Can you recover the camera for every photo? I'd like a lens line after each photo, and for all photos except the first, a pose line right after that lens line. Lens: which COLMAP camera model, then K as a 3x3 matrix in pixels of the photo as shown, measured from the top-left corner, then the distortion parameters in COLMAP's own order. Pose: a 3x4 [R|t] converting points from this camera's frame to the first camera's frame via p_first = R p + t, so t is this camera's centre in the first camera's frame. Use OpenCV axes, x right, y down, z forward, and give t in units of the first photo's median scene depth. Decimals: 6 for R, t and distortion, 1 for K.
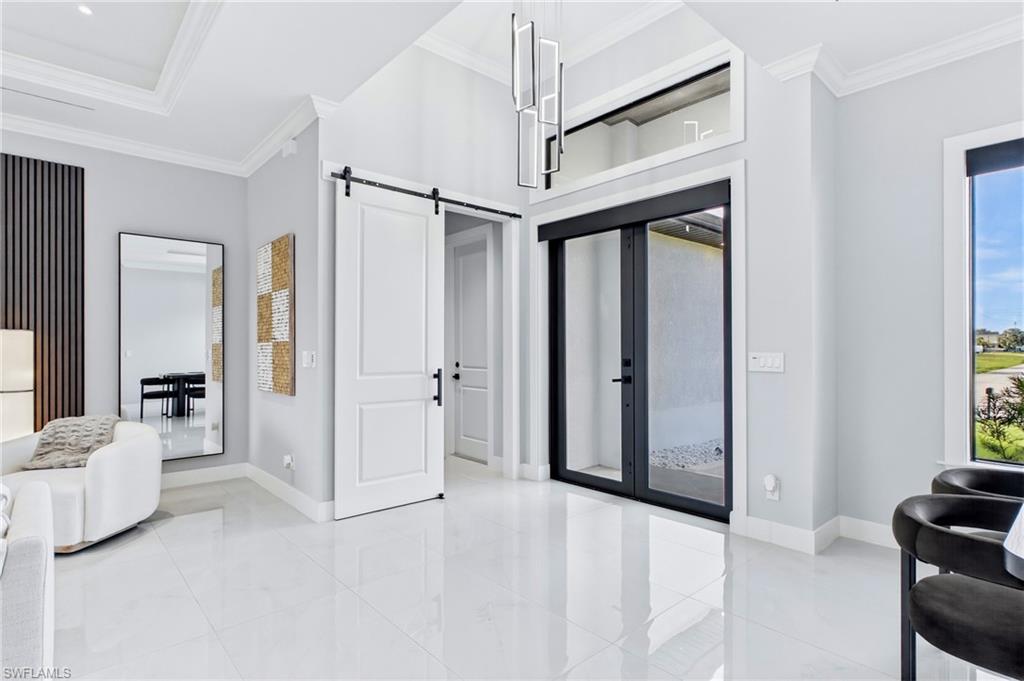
lens RADIAL K [[517.9, 0, 507.6], [0, 517.9, 346.4], [0, 0, 1]] dist [0.001321, -0.001315]
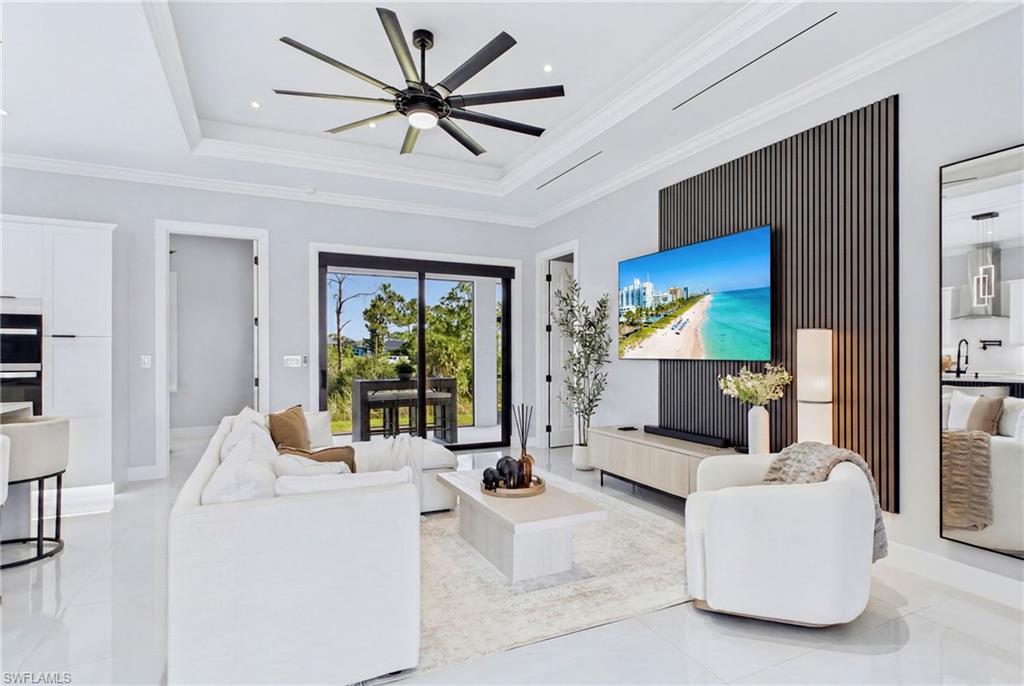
lens RADIAL K [[517.9, 0, 514.2], [0, 517.9, 352.3], [0, 0, 1]] dist [0.001321, -0.001315]
pose [[-0.267591, 0.001131, -0.963532, -0.000777], [0.004356, 0.999991, -0.000036, 0.003685], [0.963523, -0.004207, -0.267593, 0.686099]]
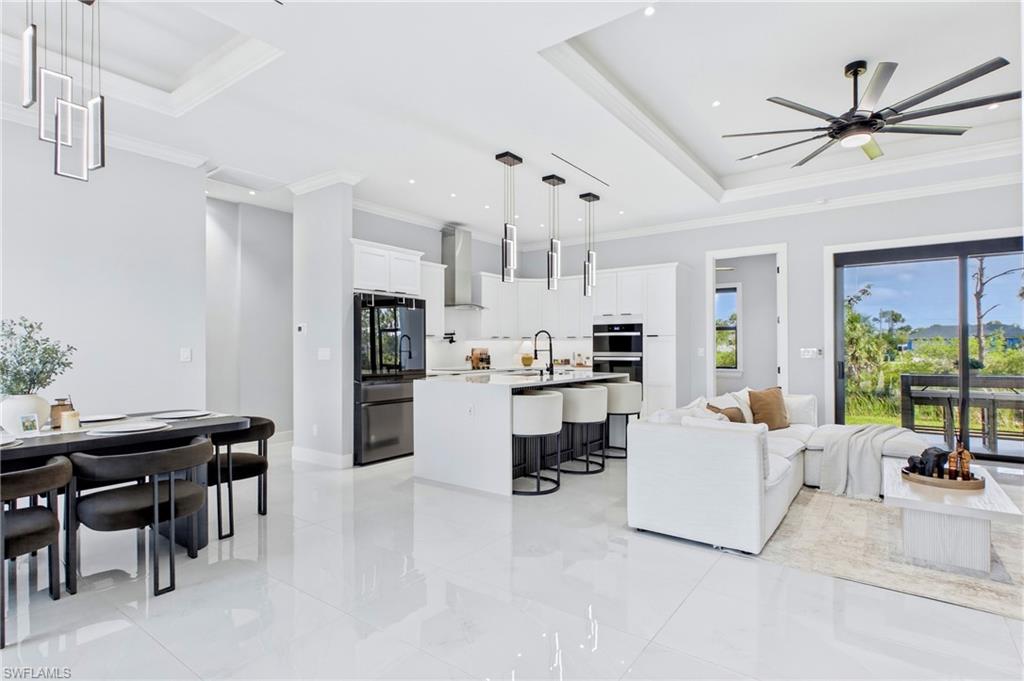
lens RADIAL K [[517.9, 0, 510.0], [0, 517.9, 344.4], [0, 0, 1]] dist [0.001321, -0.001315]
pose [[-0.978616, 0.002673, -0.205678, 0.045764], [0.004427, 0.999958, -0.008068, 0.006834], [0.205648, -0.008806, -0.978586, 1.095931]]
